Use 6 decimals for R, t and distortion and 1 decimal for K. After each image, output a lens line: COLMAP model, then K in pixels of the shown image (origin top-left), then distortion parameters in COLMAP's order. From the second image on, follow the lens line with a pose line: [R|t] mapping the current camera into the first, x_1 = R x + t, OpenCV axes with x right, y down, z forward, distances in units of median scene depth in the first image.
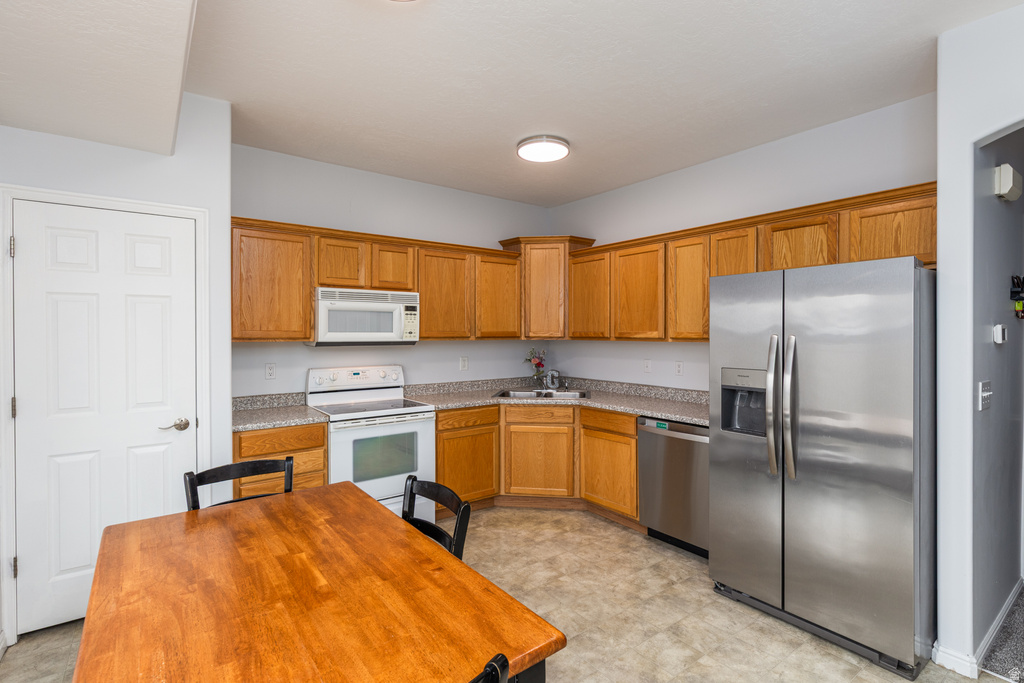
lens RADIAL K [[498.6, 0, 516.1], [0, 498.6, 335.2], [0, 0, 1]] dist [0.026409, 0.000289]
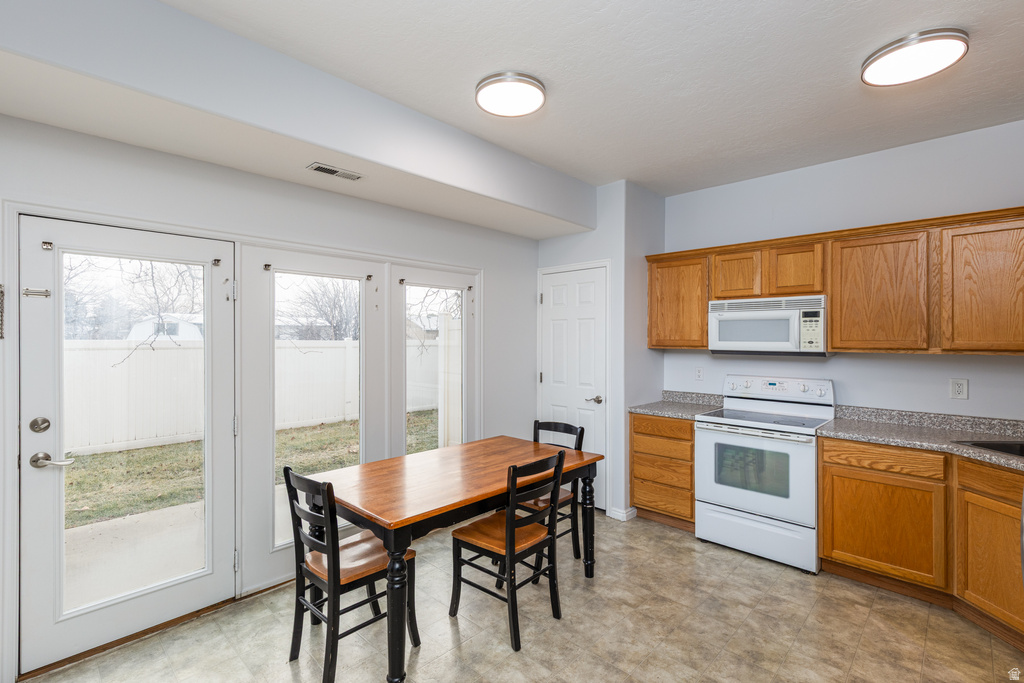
lens RADIAL K [[459.3, 0, 512.0], [0, 459.3, 341.5], [0, 0, 1]] dist [0.000499, 0.000219]
pose [[0.155886, 0.003470, -0.987769, 0.510876], [-0.011093, 0.999937, 0.001763, -0.002063], [0.987713, 0.010683, 0.155915, 0.373776]]
